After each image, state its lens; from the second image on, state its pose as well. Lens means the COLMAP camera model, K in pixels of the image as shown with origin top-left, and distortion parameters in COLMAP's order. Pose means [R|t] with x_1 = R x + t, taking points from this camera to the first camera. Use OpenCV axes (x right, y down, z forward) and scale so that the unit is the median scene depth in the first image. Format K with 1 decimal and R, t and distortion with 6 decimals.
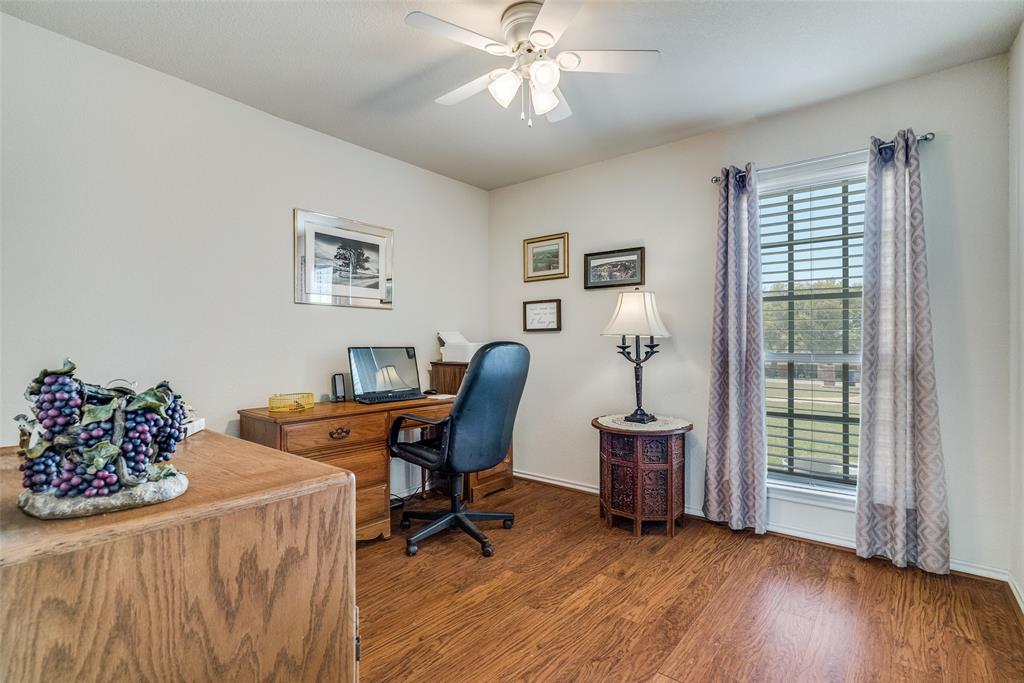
lens RADIAL K [[484.6, 0, 512.1], [0, 484.6, 348.2], [0, 0, 1]] dist [-0.014683, 0.007385]
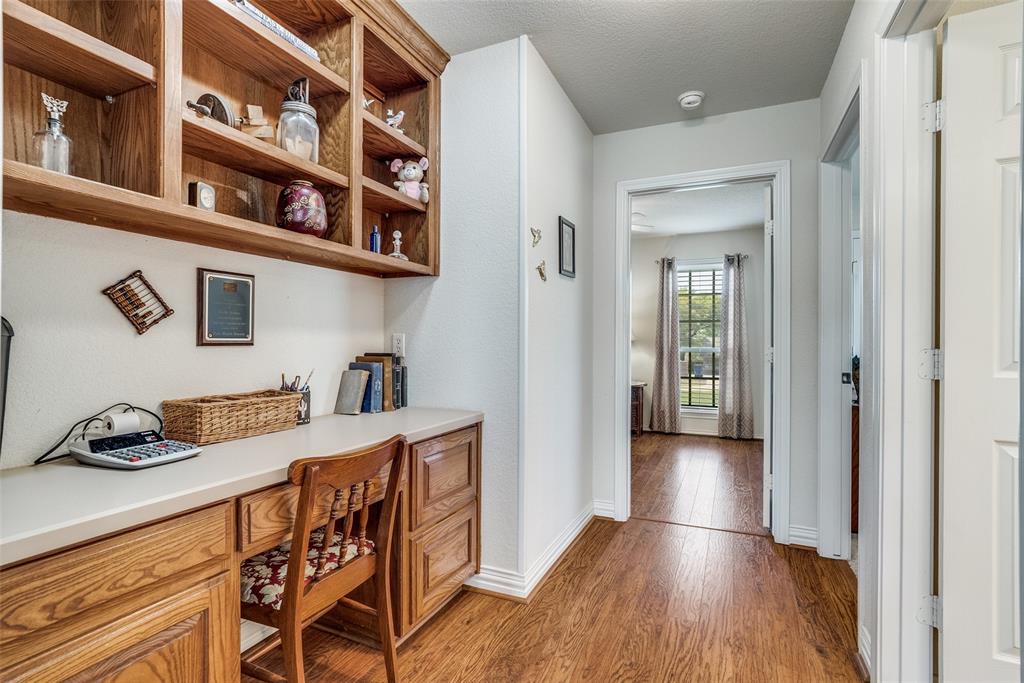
lens RADIAL K [[484.6, 0, 515.2], [0, 484.6, 345.6], [0, 0, 1]] dist [-0.014683, 0.007385]
pose [[0.964751, 0.004255, 0.263130, -0.749953], [-0.004709, 0.999988, 0.001095, 0.000895], [-0.263123, -0.002296, 0.964760, -0.874168]]
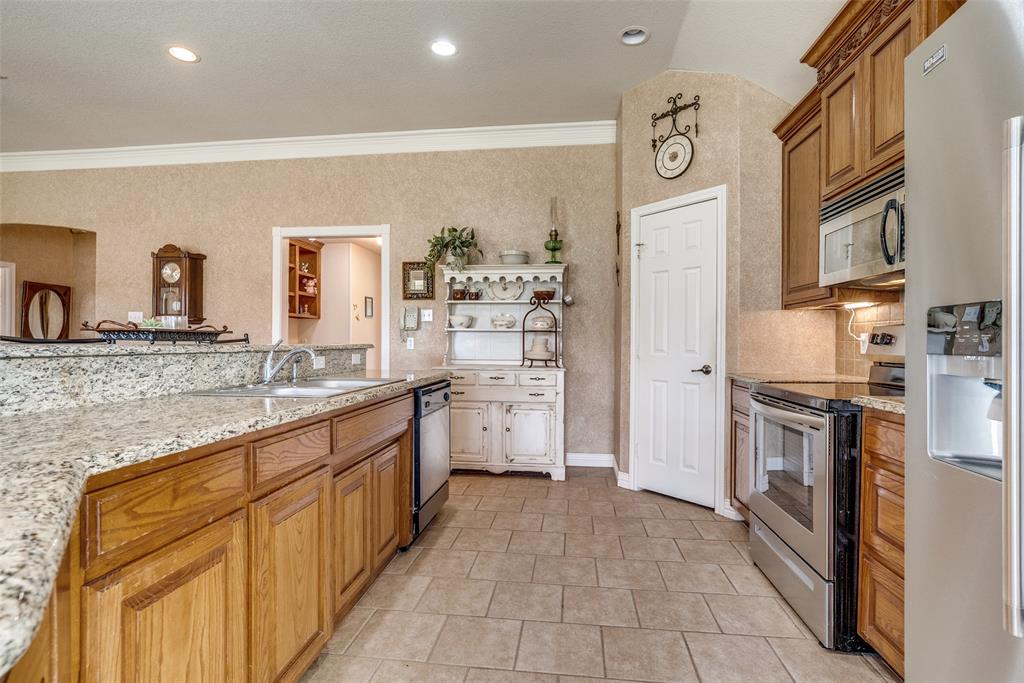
lens RADIAL K [[484.6, 0, 515.7], [0, 484.6, 343.4], [0, 0, 1]] dist [-0.014683, 0.007385]
pose [[0.848259, 0.001891, 0.529578, -1.120055], [0.000781, 0.999988, -0.004822, 0.019333], [-0.529581, 0.004504, 0.848247, -2.656078]]
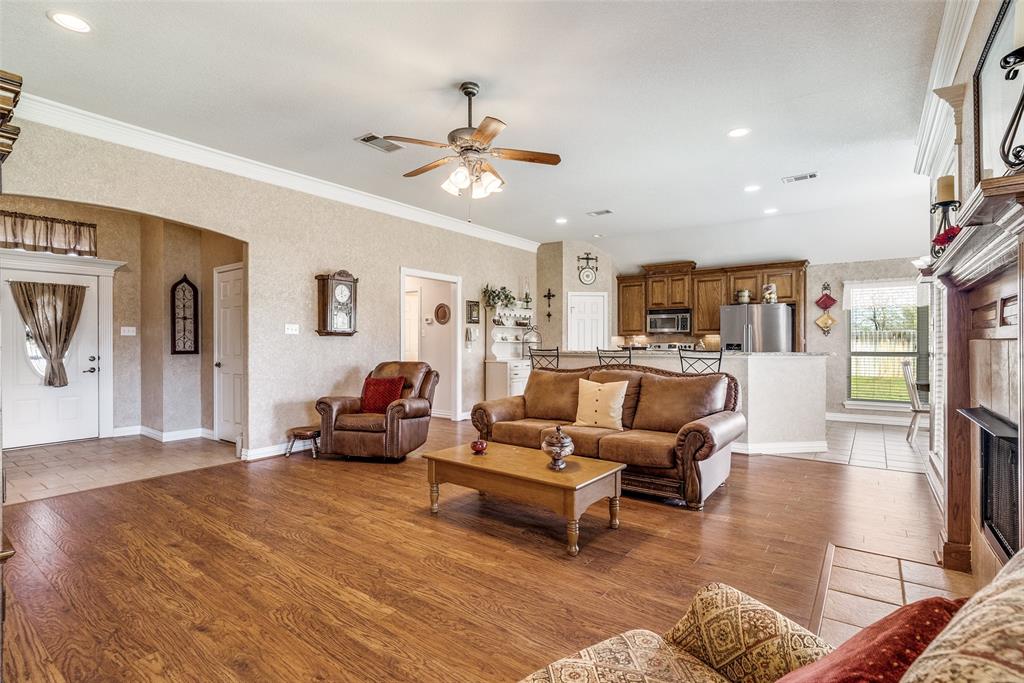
lens RADIAL K [[484.6, 0, 515.7], [0, 484.6, 341.8], [0, 0, 1]] dist [-0.014683, 0.007385]
pose [[-0.039994, 0.000328, 0.999200, -3.376398], [0.008159, 0.999967, -0.000002, -0.030712], [-0.999167, 0.008153, -0.039995, -1.183032]]
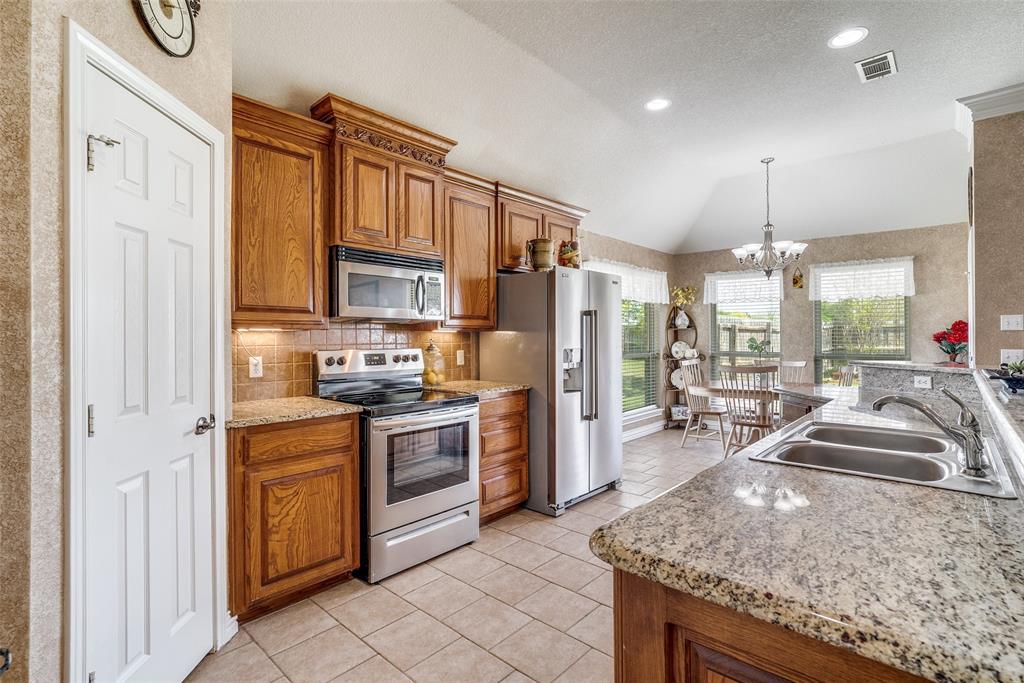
lens RADIAL K [[484.6, 0, 517.5], [0, 484.6, 333.3], [0, 0, 1]] dist [-0.014683, 0.007385]
pose [[-0.998476, 0.003698, 0.055070, -0.583056], [0.003880, 0.999987, 0.003198, -0.056816], [-0.055058, 0.003406, -0.998477, -1.217527]]
